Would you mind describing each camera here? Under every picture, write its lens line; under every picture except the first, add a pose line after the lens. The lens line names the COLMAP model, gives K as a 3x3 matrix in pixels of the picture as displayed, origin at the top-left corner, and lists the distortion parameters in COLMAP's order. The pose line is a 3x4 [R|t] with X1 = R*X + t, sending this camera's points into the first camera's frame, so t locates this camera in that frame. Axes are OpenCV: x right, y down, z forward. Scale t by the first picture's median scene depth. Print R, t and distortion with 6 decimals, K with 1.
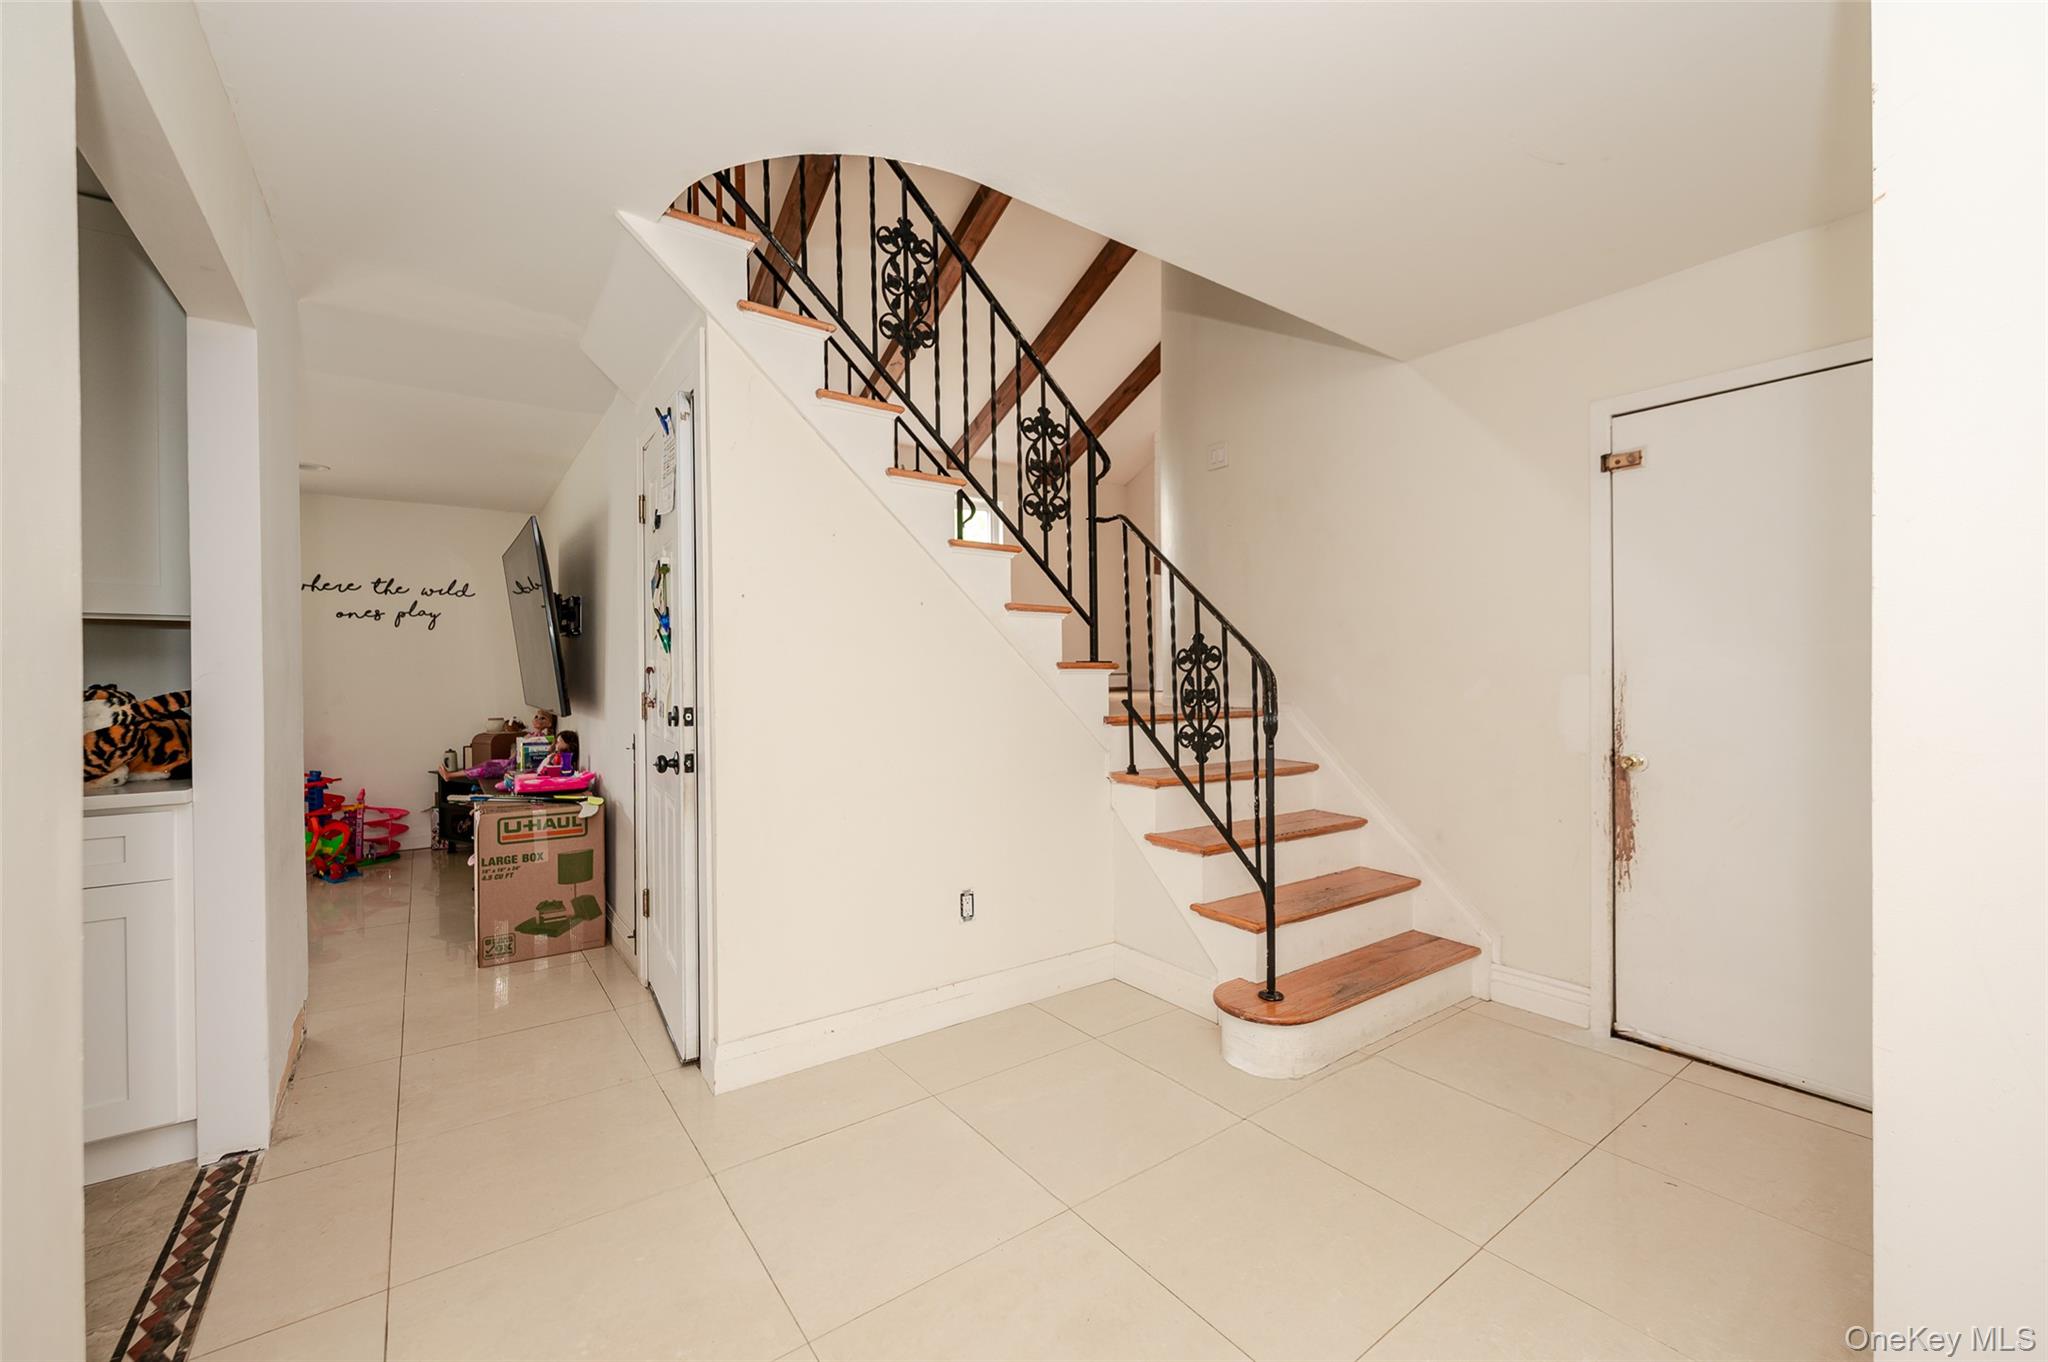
lens RADIAL K [[807.9, 0, 1022.4], [0, 807.9, 681.2], [0, 0, 1]] dist [-0.002550, 0.000031]
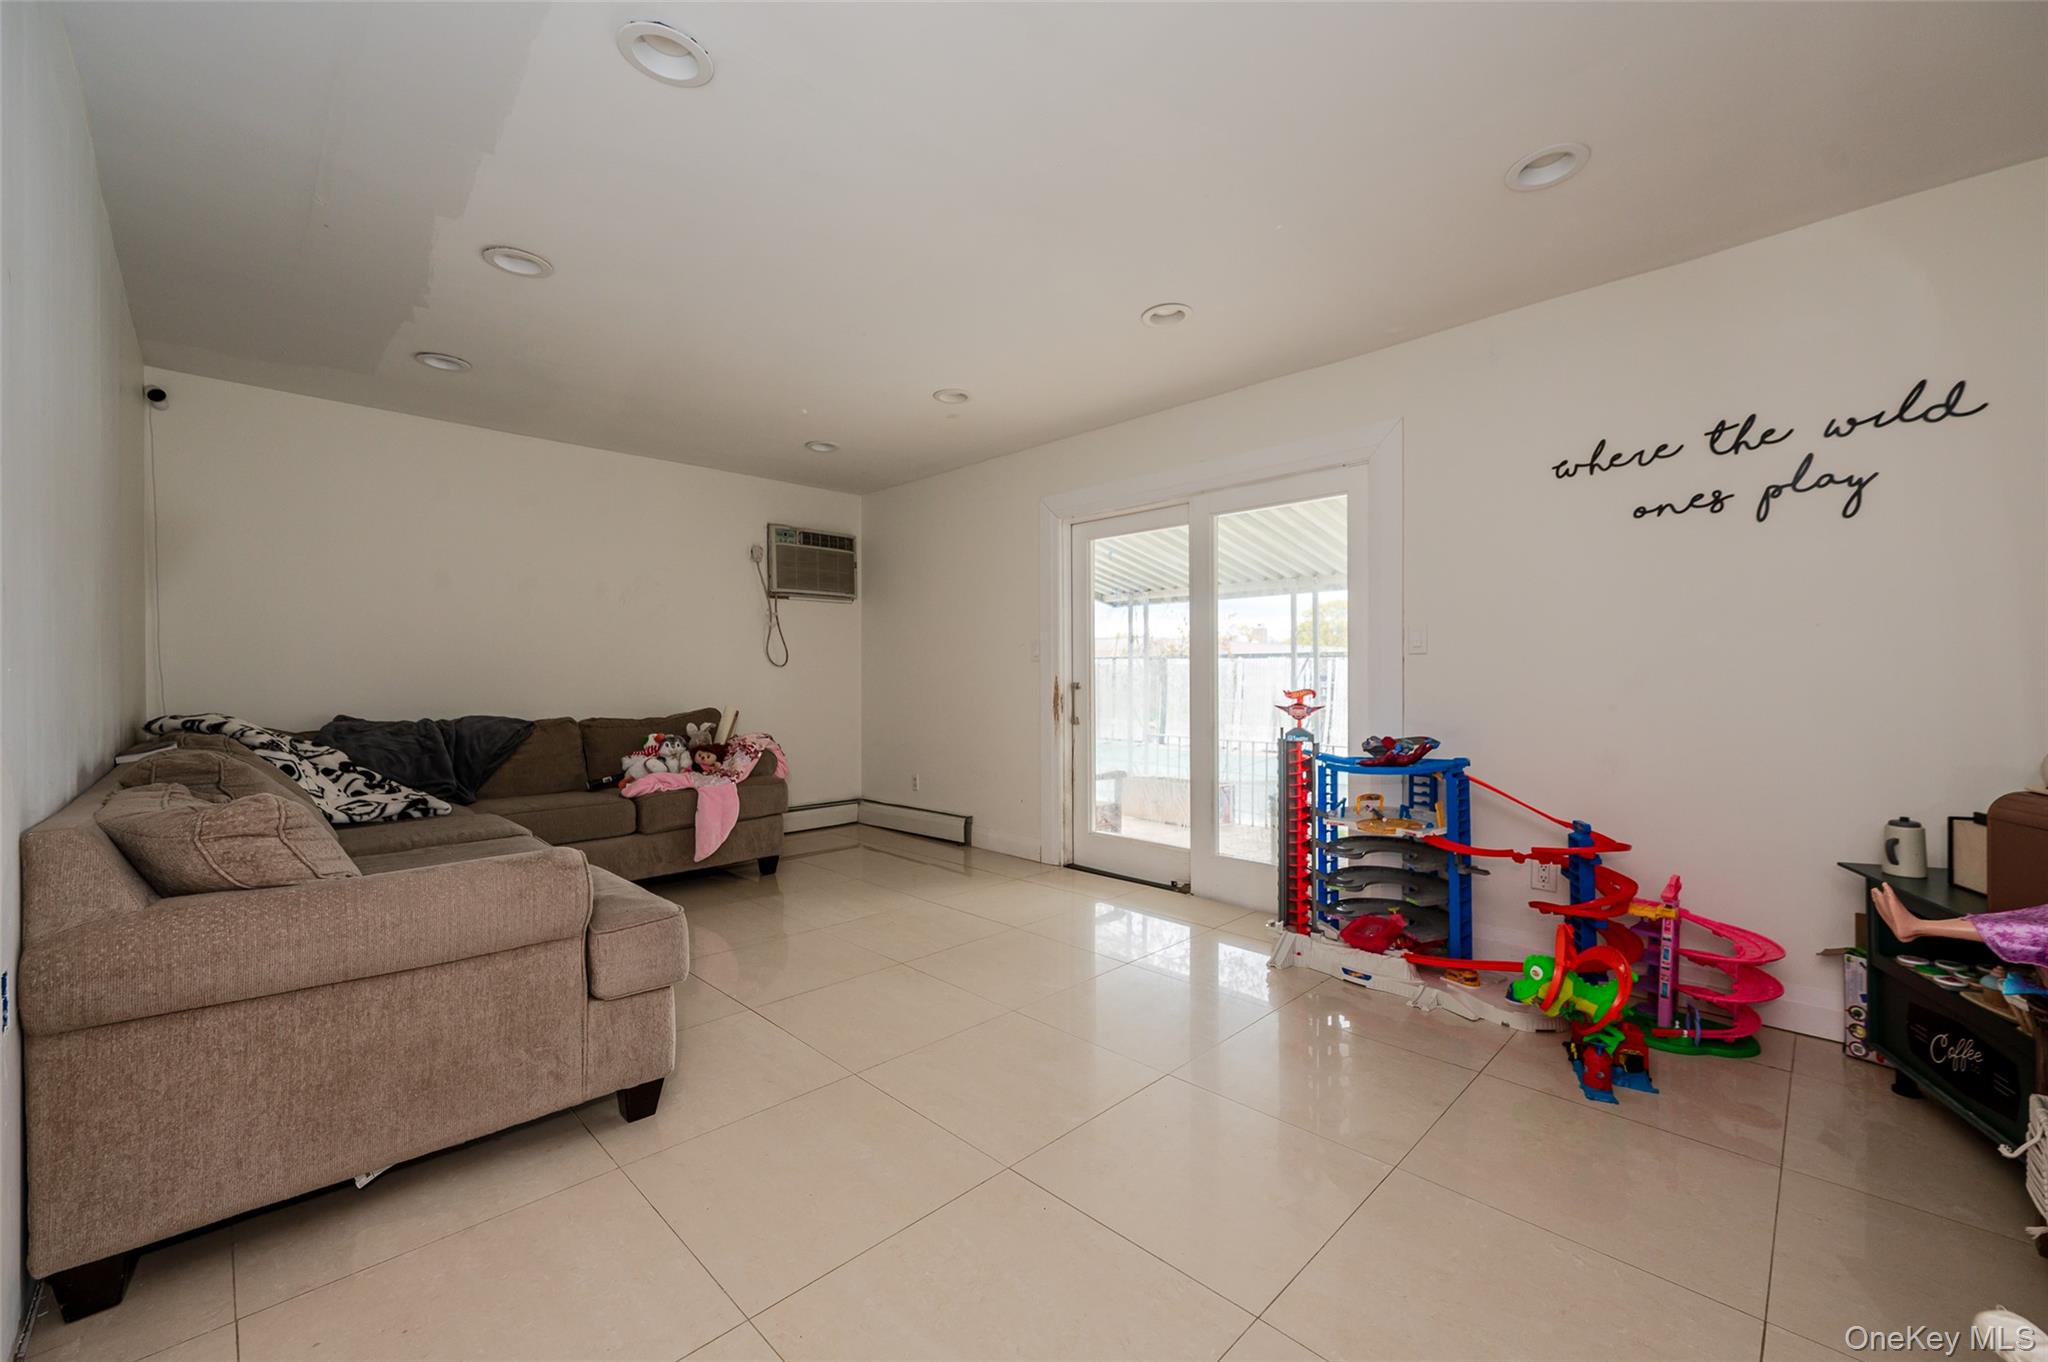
lens RADIAL K [[807.9, 0, 1031.2], [0, 807.9, 679.8], [0, 0, 1]] dist [-0.002550, 0.000031]
pose [[0.147746, 0.009167, -0.988983, -0.400980], [-0.003430, 0.999956, 0.008757, 0.018032], [0.989019, 0.002098, 0.147771, 0.544830]]
